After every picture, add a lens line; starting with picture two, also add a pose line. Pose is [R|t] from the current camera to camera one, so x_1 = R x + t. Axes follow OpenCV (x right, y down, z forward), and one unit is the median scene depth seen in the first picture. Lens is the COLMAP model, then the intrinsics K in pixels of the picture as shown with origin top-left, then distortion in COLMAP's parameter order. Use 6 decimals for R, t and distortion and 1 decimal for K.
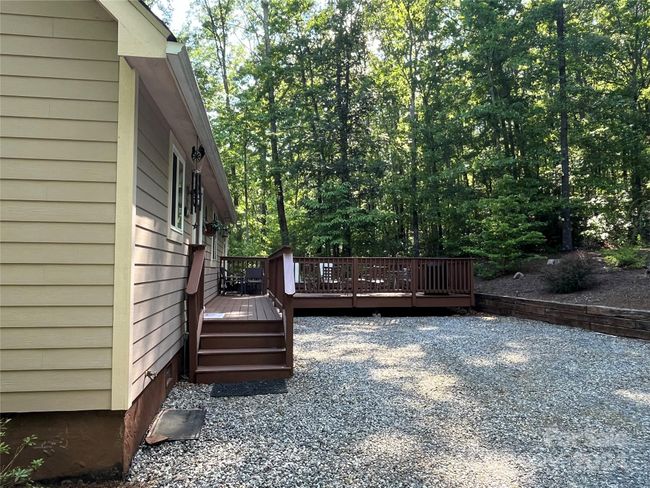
lens RADIAL K [[488.5, 0, 325.0], [0, 488.5, 244.0], [0, 0, 1]] dist [-0.000968, -0.003414]
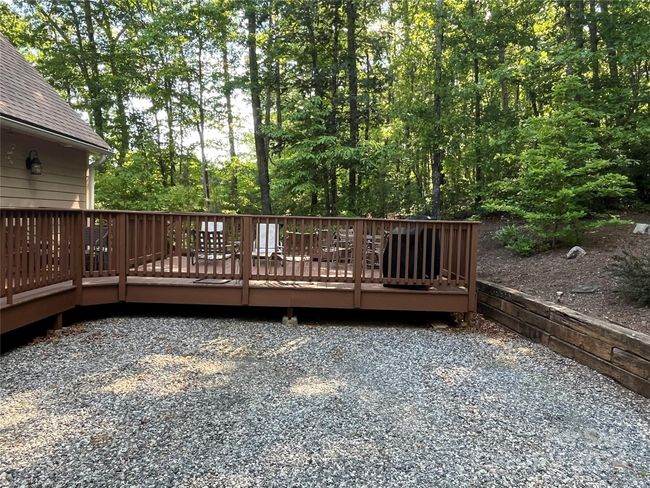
lens RADIAL K [[488.5, 0, 325.0], [0, 488.5, 244.0], [0, 0, 1]] dist [-0.000968, -0.003414]
pose [[0.988854, 0.034211, -0.144903, 0.191413], [-0.018634, 0.994028, 0.107525, -0.000192], [0.147716, -0.103626, 0.983586, 0.404839]]
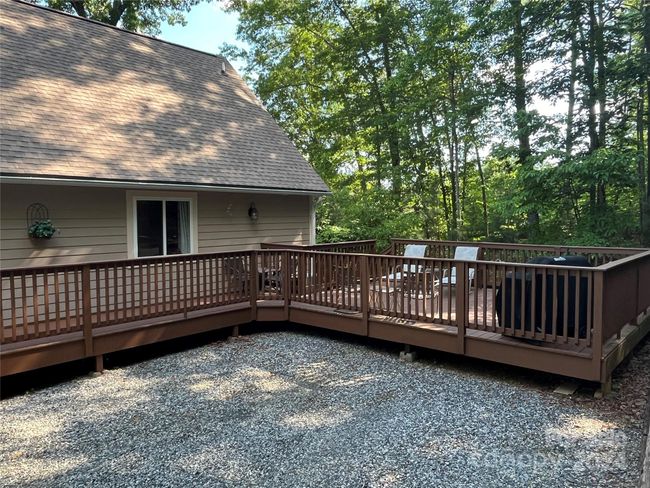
lens RADIAL K [[488.5, 0, 325.0], [0, 488.5, 244.0], [0, 0, 1]] dist [-0.000968, -0.003414]
pose [[0.643586, 0.039885, -0.764334, 0.414090], [0.045170, 0.994921, 0.089952, -0.035546], [0.764040, -0.092417, 0.638515, 0.493347]]
